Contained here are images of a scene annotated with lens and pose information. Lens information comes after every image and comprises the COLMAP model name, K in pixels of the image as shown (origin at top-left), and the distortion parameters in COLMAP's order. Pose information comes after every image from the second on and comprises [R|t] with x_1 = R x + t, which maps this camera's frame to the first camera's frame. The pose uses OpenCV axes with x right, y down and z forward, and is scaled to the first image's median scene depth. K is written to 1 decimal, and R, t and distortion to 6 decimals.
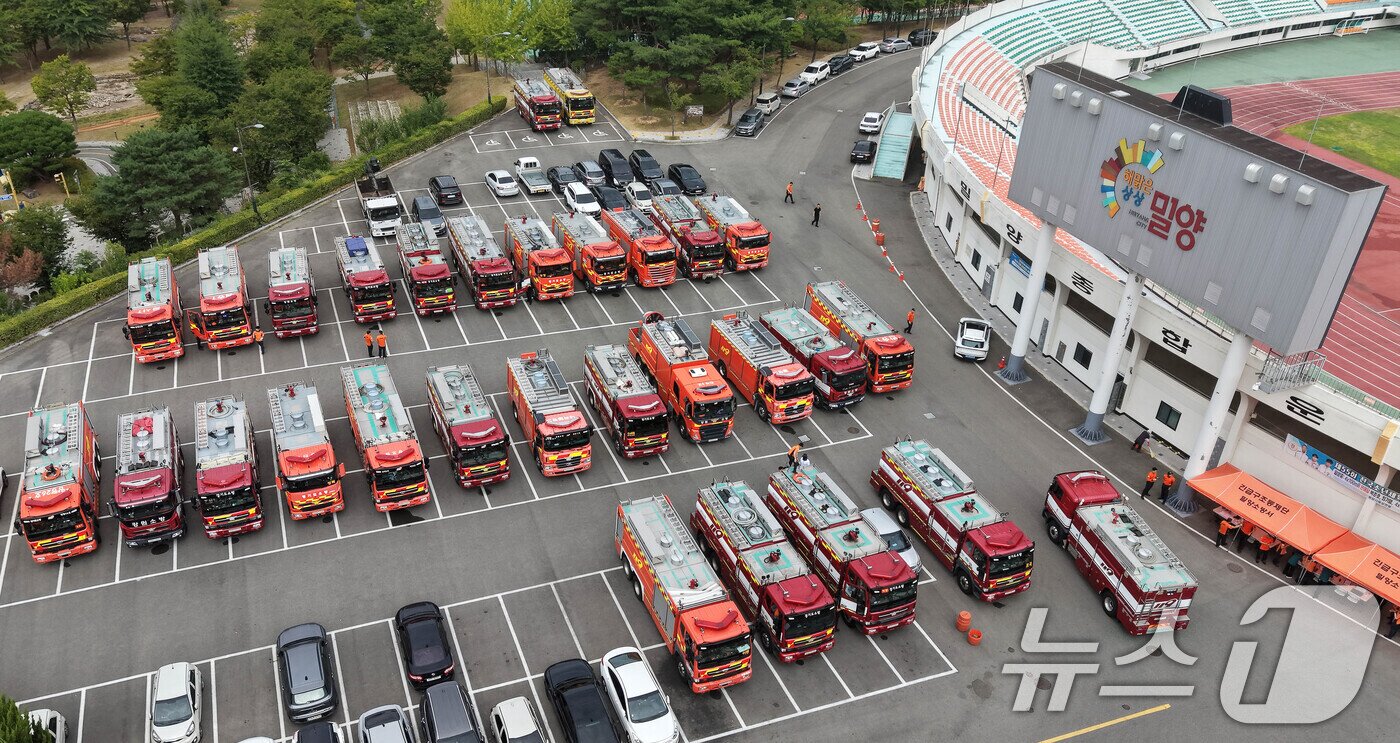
lens RADIAL K [[1066.6, 0, 681.7], [0, 1066.6, 419.5], [0, 0, 1]] dist [0.061197, -0.082994]
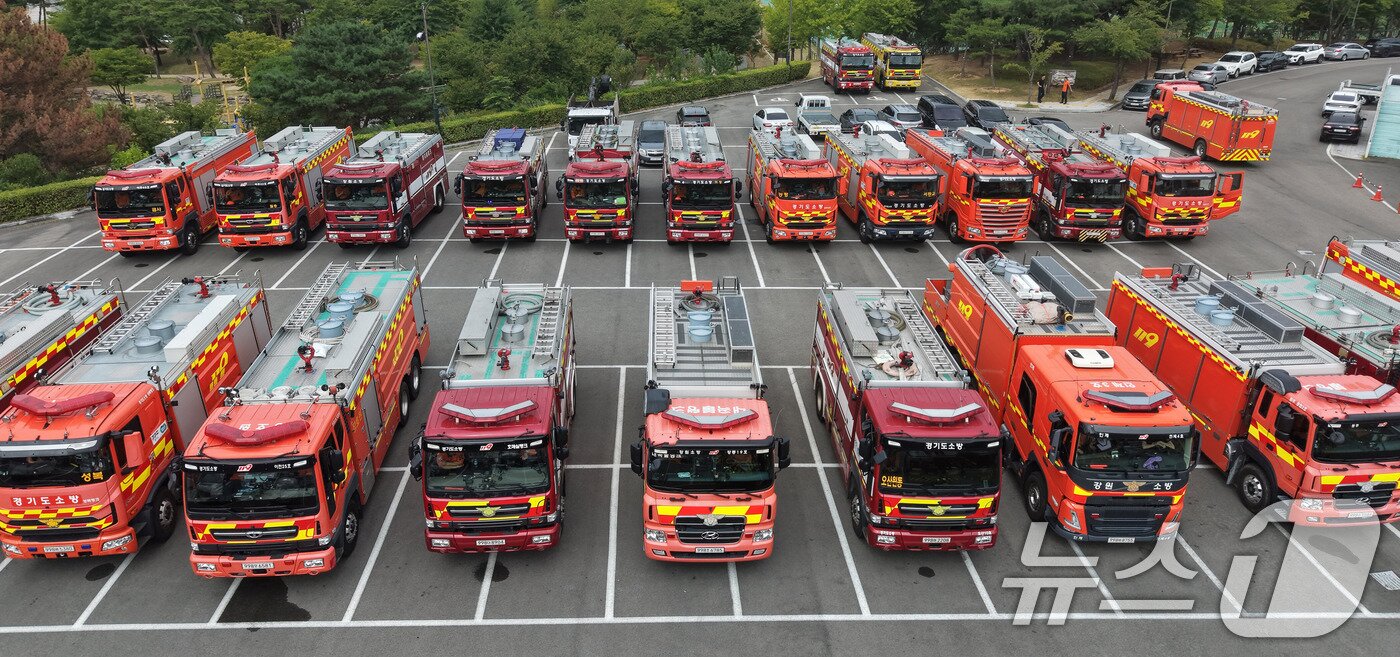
lens RADIAL K [[963.4, 0, 693.3], [0, 963.4, 300.5], [0, 0, 1]] dist [0.041969, -0.051487]
pose [[0.946999, 0.098237, -0.305848, -0.015640], [-0.157594, 0.971721, -0.175849, 0.020532], [0.279924, 0.214728, 0.935700, 0.608467]]
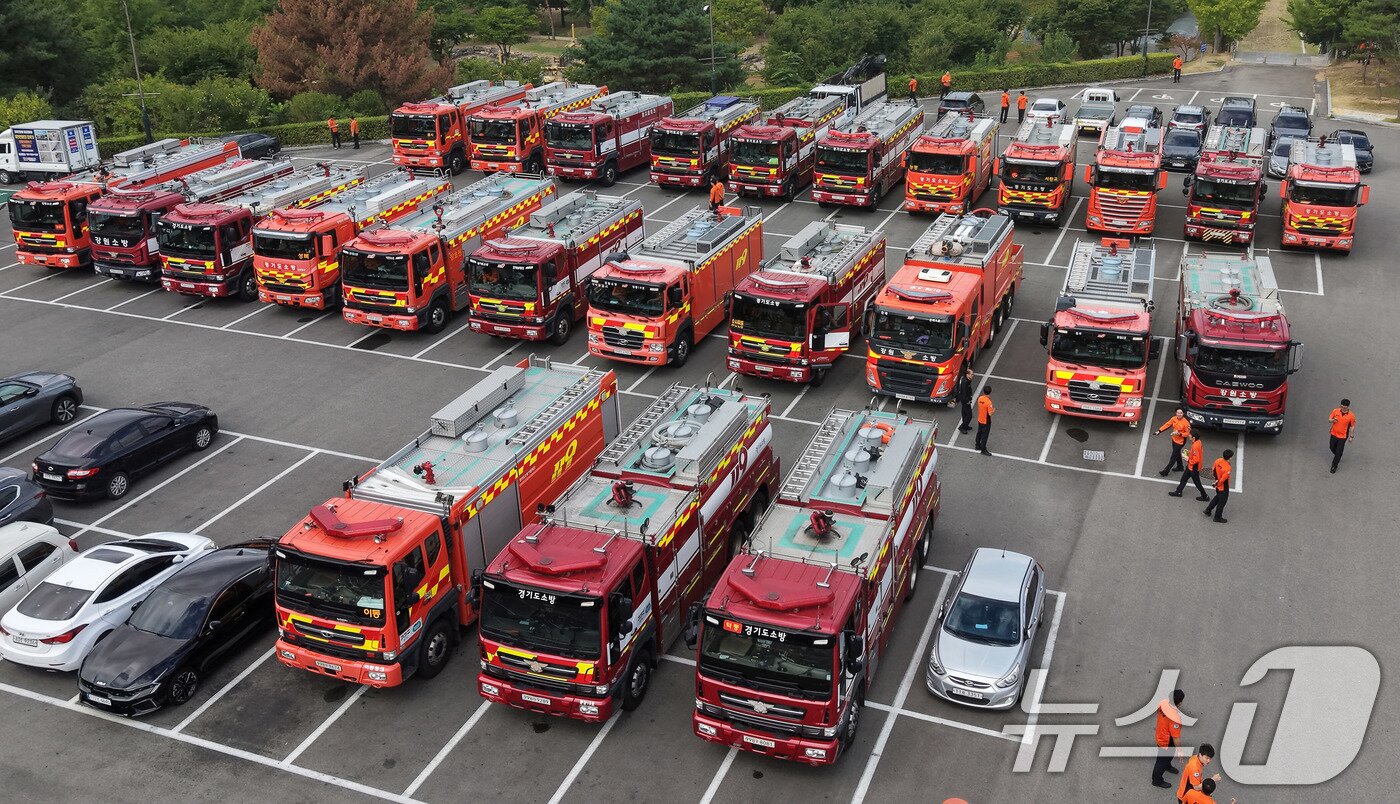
lens RADIAL K [[1306.5, 0, 764.2], [0, 1306.5, 341.4], [0, 0, 1]] dist [0.105153, -0.214131]
pose [[0.753588, 0.209290, -0.623139, 0.353827], [-0.343301, 0.933718, -0.101566, 0.079041], [0.560579, 0.290464, 0.775488, 0.454411]]
